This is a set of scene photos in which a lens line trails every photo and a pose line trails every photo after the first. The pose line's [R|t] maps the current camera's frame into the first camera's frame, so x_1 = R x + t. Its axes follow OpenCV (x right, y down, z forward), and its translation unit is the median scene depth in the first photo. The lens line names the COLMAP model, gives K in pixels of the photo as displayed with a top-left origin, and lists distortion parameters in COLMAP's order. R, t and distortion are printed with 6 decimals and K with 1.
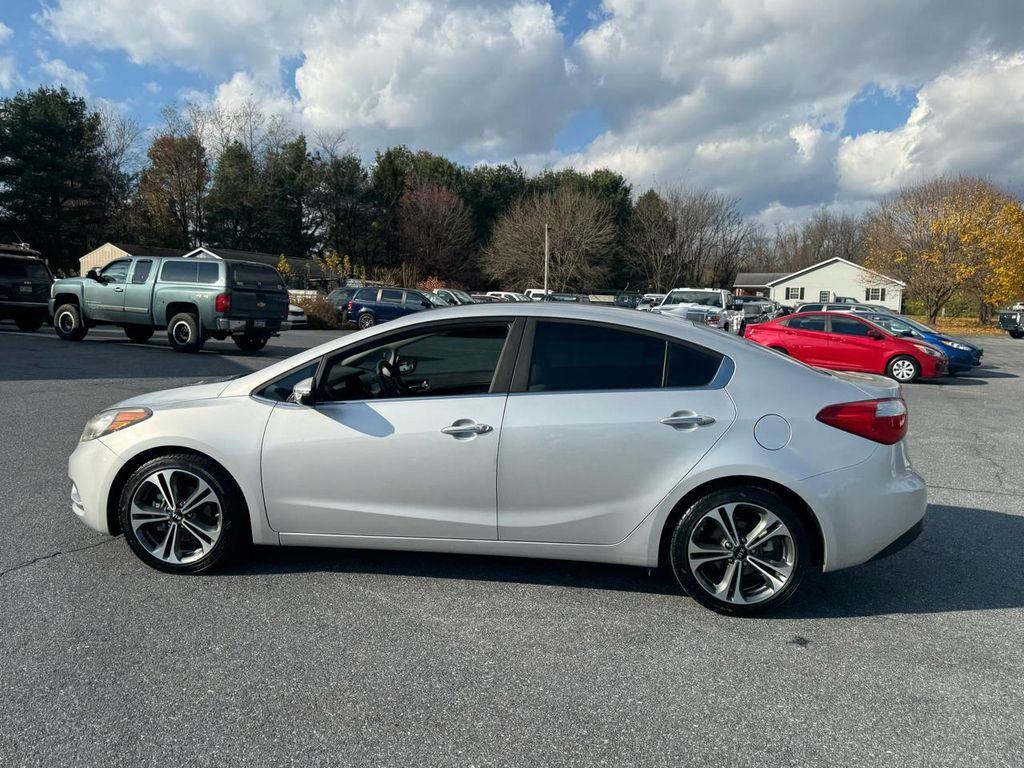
lens RADIAL K [[792.2, 0, 508.0], [0, 792.2, 392.0], [0, 0, 1]] dist [0.105357, -0.162995]
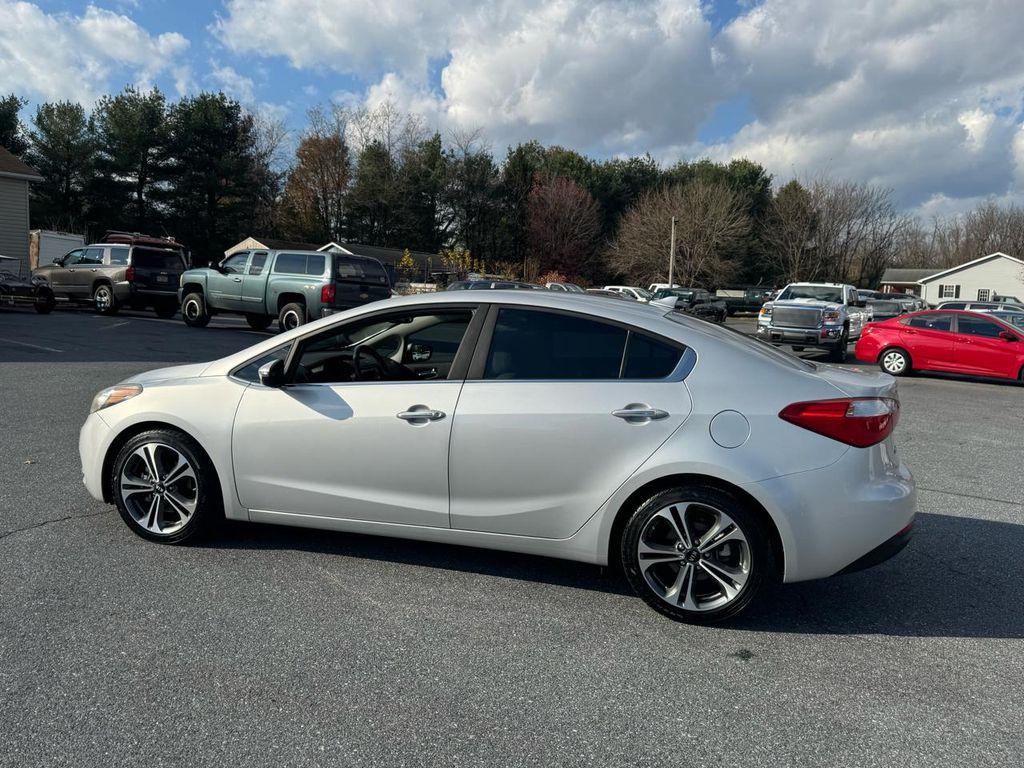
lens RADIAL K [[792.8, 0, 508.7], [0, 792.8, 383.4], [0, 0, 1]] dist [0.126988, -0.217865]
pose [[0.986386, 0.028952, -0.161879, 0.025785], [-0.029655, 0.999558, -0.001926, 0.000650], [0.161752, 0.006700, 0.986809, 0.003477]]
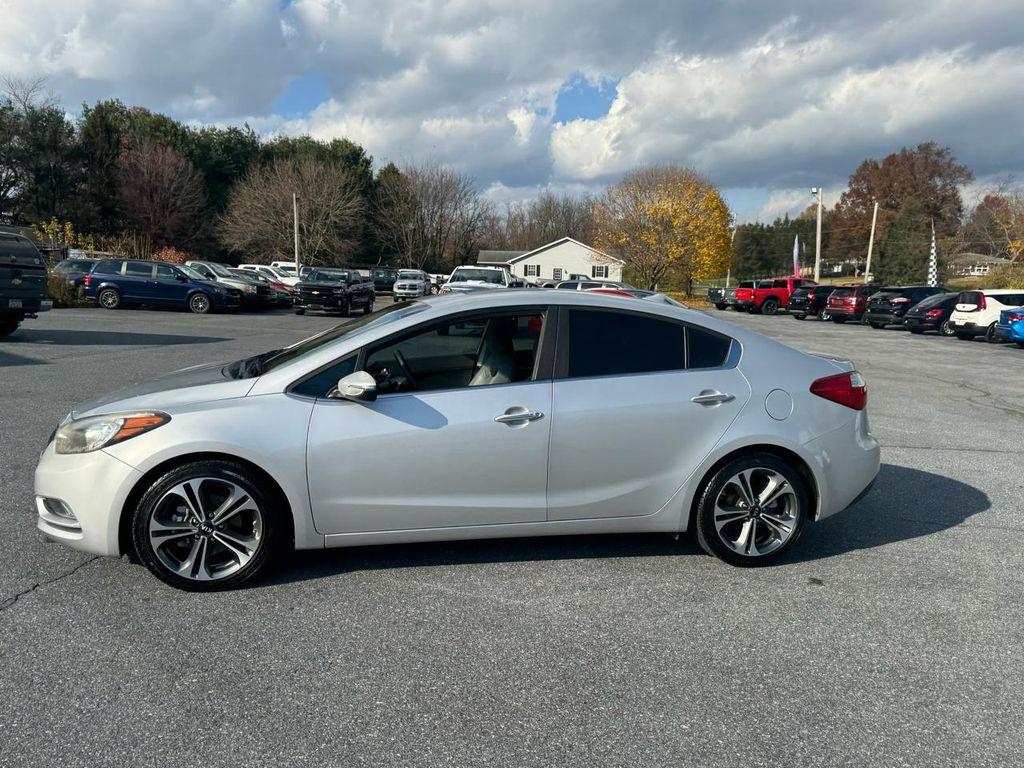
lens RADIAL K [[791.7, 0, 508.8], [0, 791.7, 394.2], [0, 0, 1]] dist [0.120111, -0.214666]
pose [[0.946813, -0.044590, 0.318680, -0.046042], [0.033485, 0.998629, 0.040241, -0.002778], [-0.320038, -0.027430, 0.947008, 0.004177]]
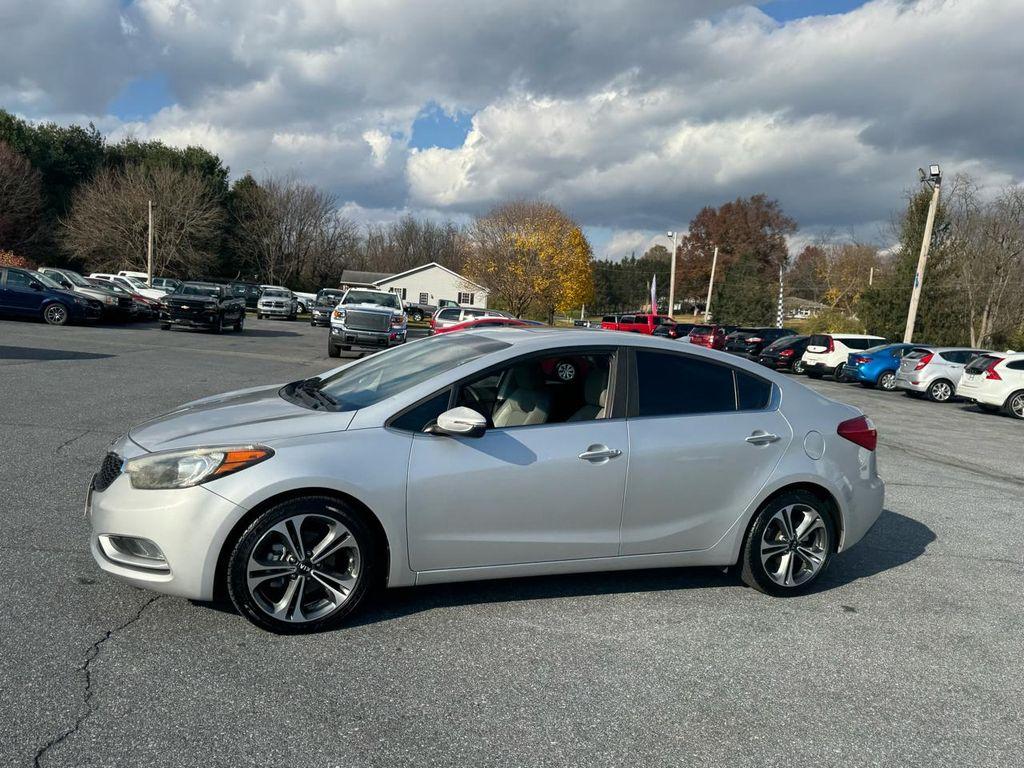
lens RADIAL K [[791.7, 0, 508.8], [0, 791.7, 394.2], [0, 0, 1]] dist [0.120111, -0.214666]
pose [[0.872738, -0.010819, 0.488070, -0.079658], [0.004982, 0.999900, 0.013256, -0.005583], [-0.488164, -0.009138, 0.872704, 0.016201]]
